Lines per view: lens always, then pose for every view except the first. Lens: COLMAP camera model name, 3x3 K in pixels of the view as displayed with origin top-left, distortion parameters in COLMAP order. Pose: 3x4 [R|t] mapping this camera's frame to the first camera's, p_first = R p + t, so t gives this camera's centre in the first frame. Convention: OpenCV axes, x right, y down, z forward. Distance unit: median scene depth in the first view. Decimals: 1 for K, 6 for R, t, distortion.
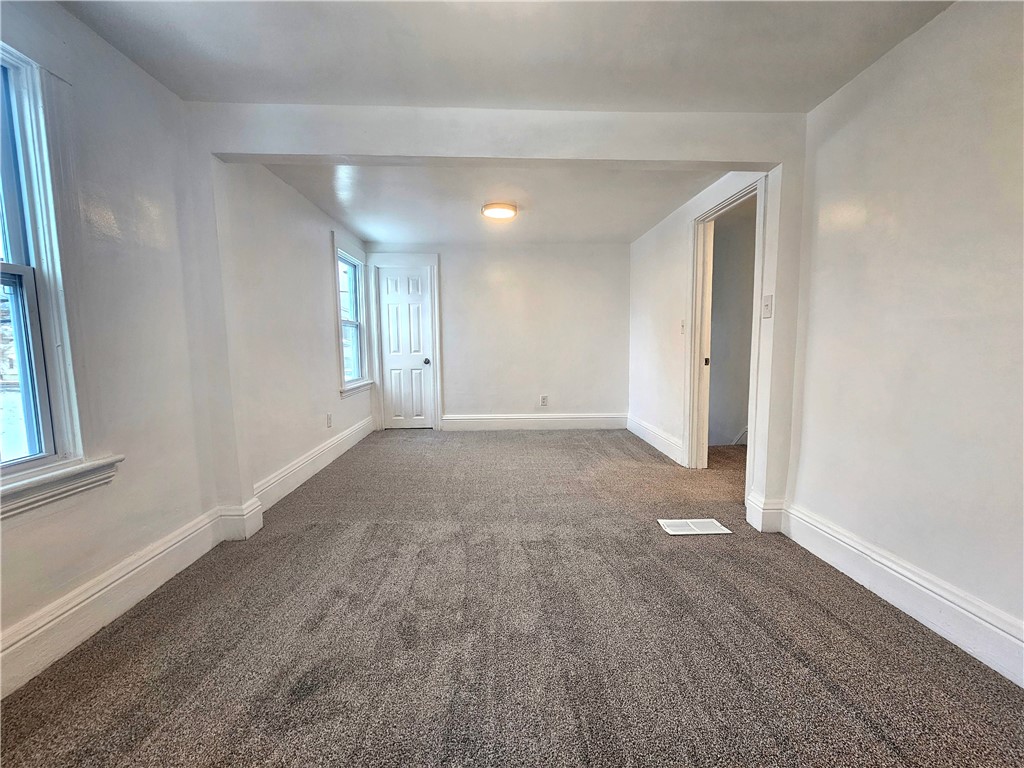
lens RADIAL K [[418.1, 0, 512.0], [0, 418.1, 384.0], [0, 0, 1]] dist [-0.003076, 0.000105]
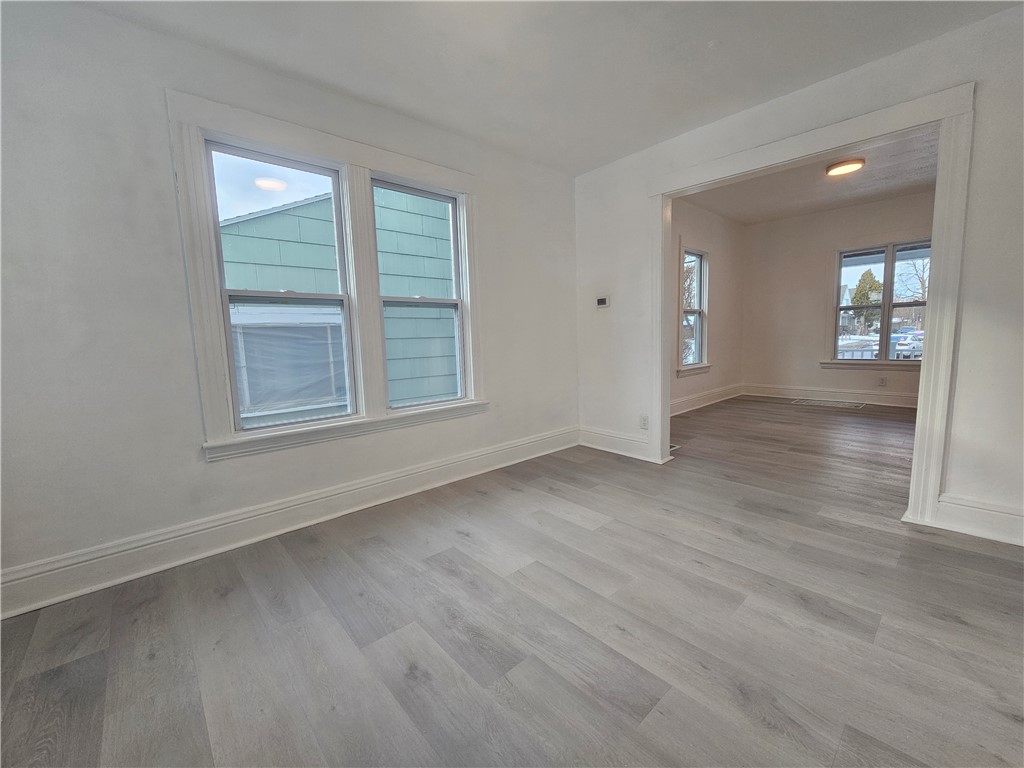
lens RADIAL K [[418.1, 0, 512.0], [0, 418.1, 384.0], [0, 0, 1]] dist [-0.003076, 0.000105]
pose [[0.615116, 0.096864, -0.782464, 0.579389], [-0.057854, 0.995294, 0.077731, -0.049398], [0.786311, -0.002545, 0.617826, -0.037996]]
